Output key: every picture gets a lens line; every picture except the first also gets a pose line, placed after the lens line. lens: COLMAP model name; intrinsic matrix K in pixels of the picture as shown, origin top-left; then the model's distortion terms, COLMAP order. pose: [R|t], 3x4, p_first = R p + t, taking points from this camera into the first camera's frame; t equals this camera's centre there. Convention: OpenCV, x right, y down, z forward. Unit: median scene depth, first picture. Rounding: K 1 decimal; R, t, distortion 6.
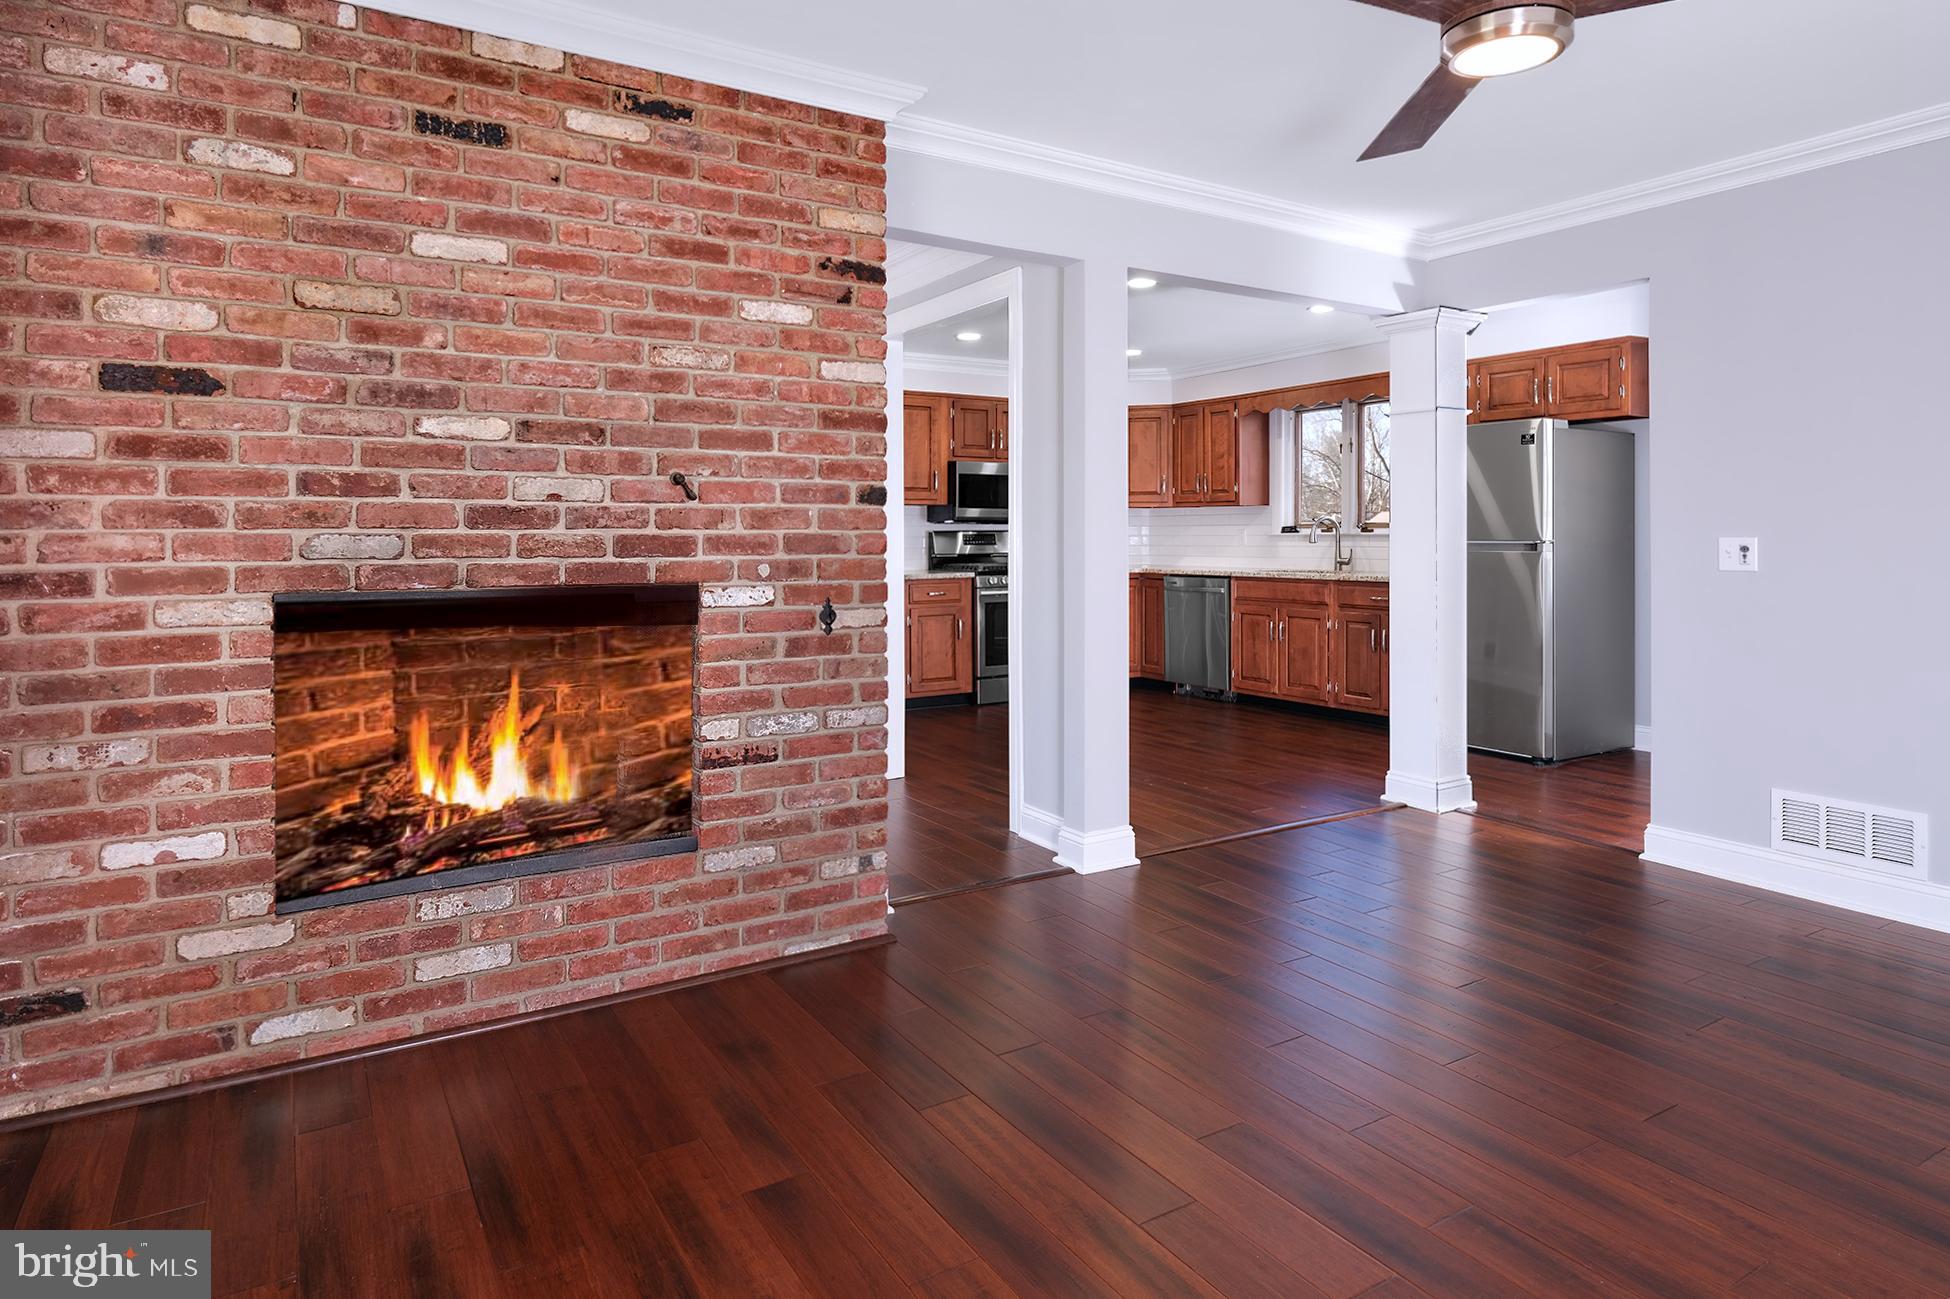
lens RADIAL K [[1296.4, 0, 820.3], [0, 1296.4, 533.7], [0, 0, 1]] dist [0.003402, -0.001315]
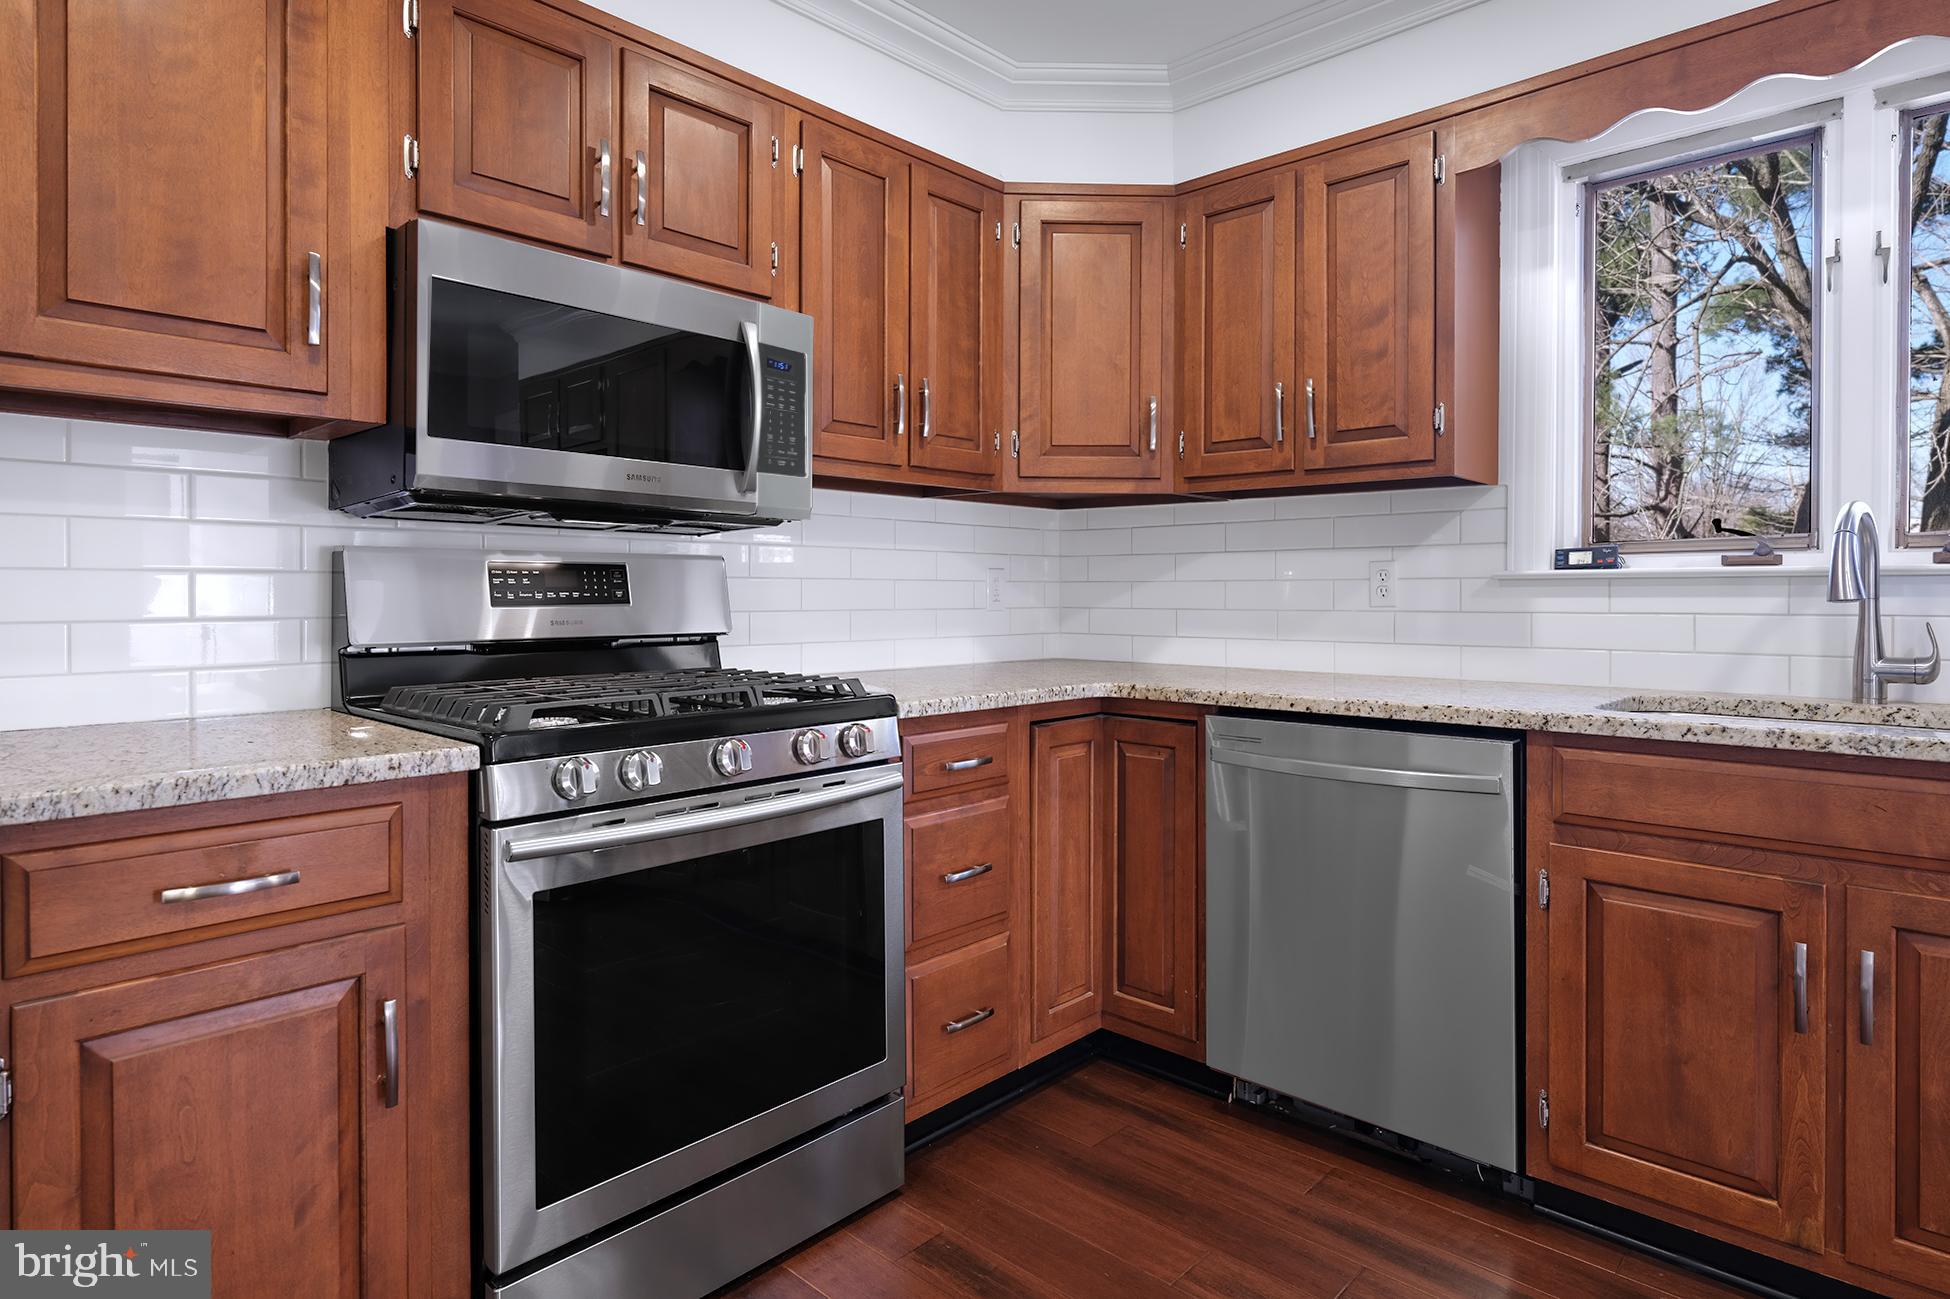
lens RADIAL K [[1187.3, 0, 952.3], [0, 1187.3, 608.0], [0, 0, 1]] dist [0.003201, -0.003754]
pose [[0.939763, 0.001577, 0.341824, 0.121247], [-0.006378, 0.999896, 0.012922, 0.005953], [-0.341768, -0.014324, 0.939675, 0.782562]]
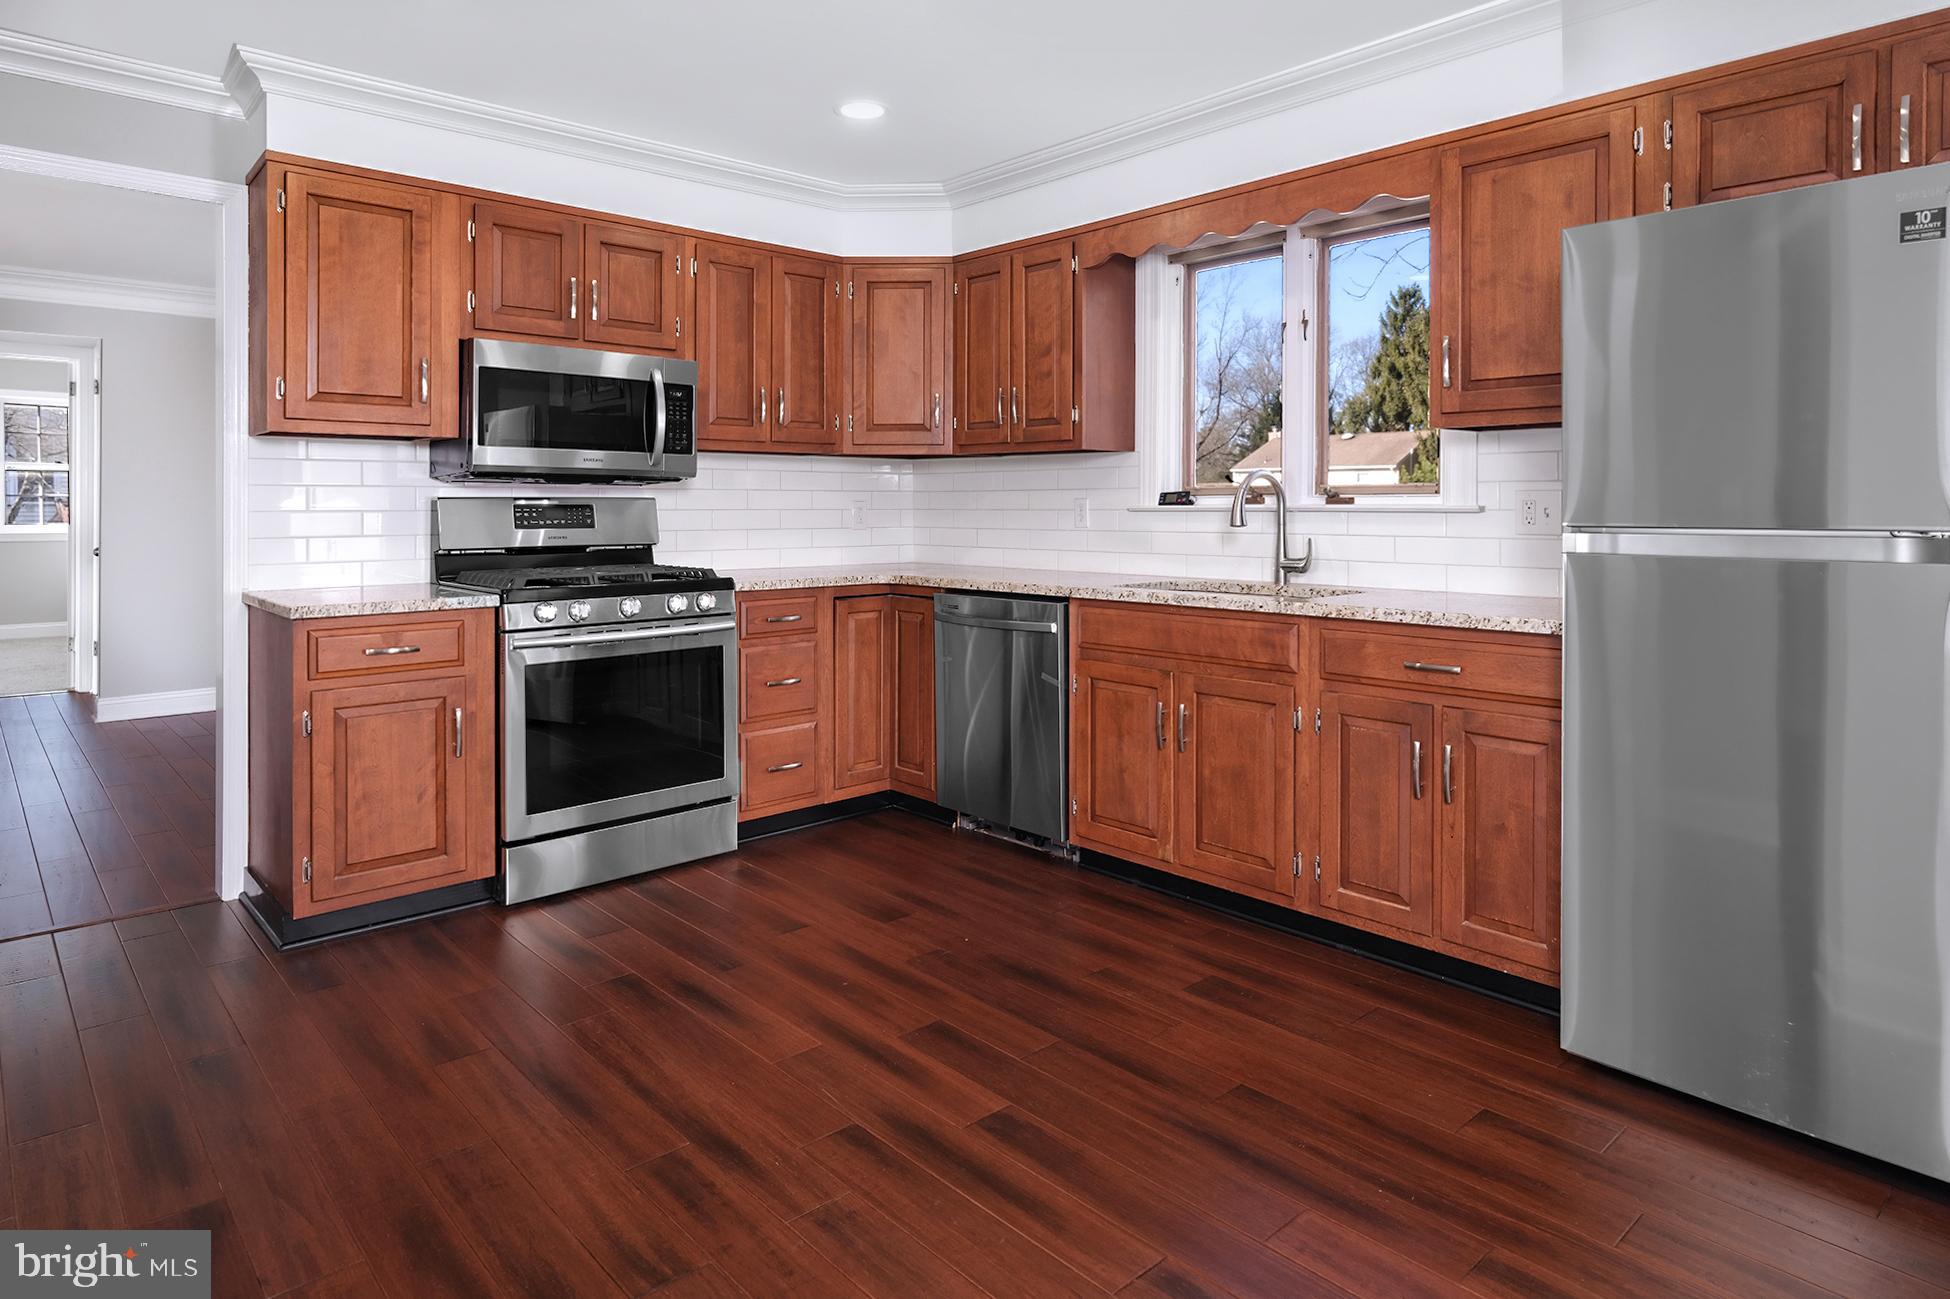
lens RADIAL K [[1289.0, 0, 978.2], [0, 1289.0, 508.0], [0, 0, 1]] dist [-0.001072, -0.001662]
pose [[0.961637, 0.002866, 0.274312, 0.149599], [-0.003985, 0.999986, 0.003522, -0.000817], [-0.274298, -0.004480, 0.961634, 0.535181]]
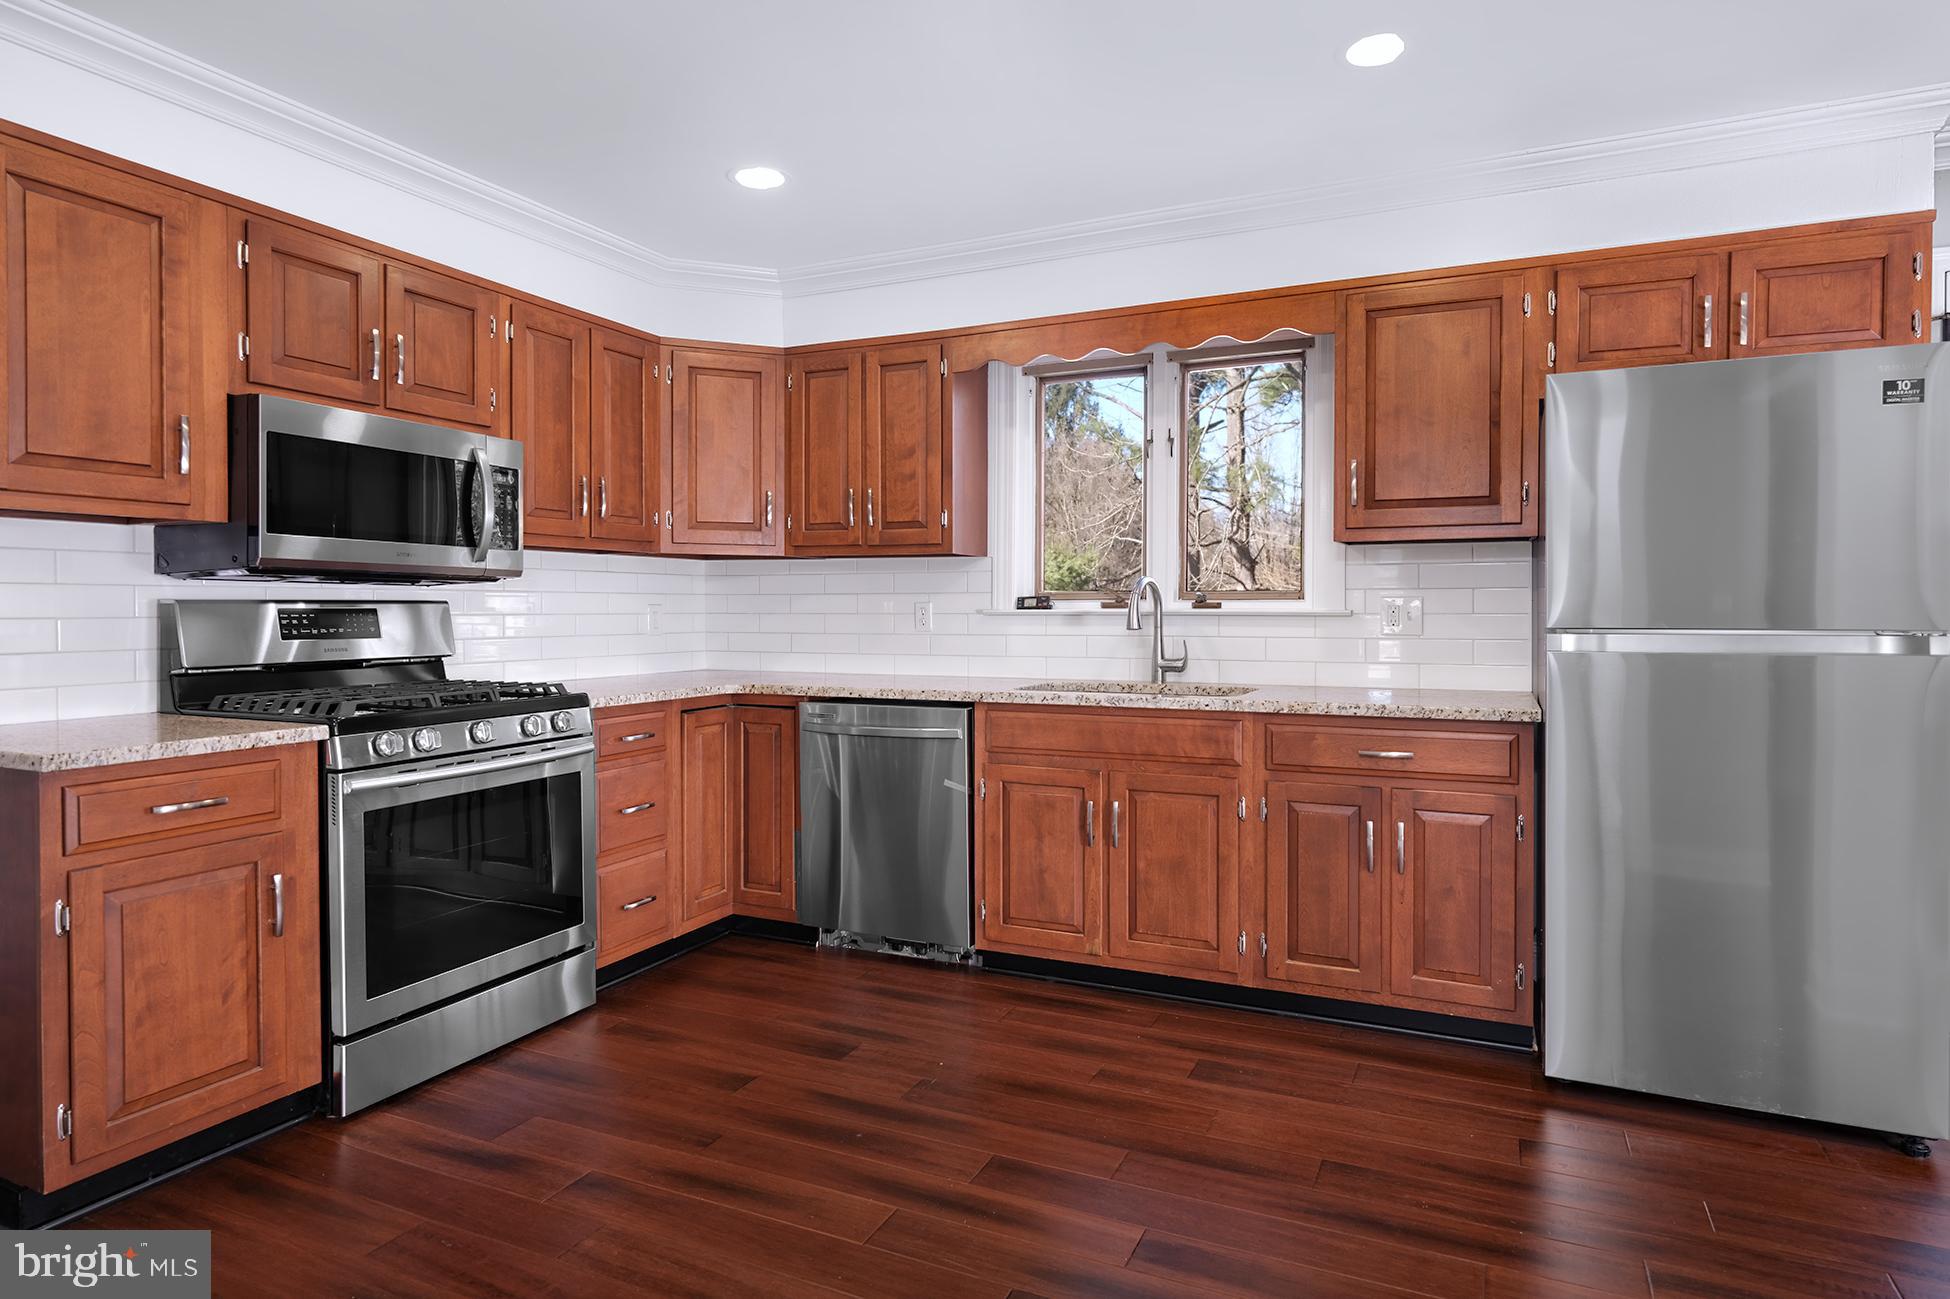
lens RADIAL K [[1187.3, 0, 1092.8], [0, 1187.3, 623.3], [0, 0, 1]] dist [0.003201, -0.003754]
pose [[0.744854, -0.004987, 0.667209, 0.060069], [-0.004185, 0.999917, 0.012147, -0.000808], [-0.667214, -0.011840, 0.744772, 0.623633]]
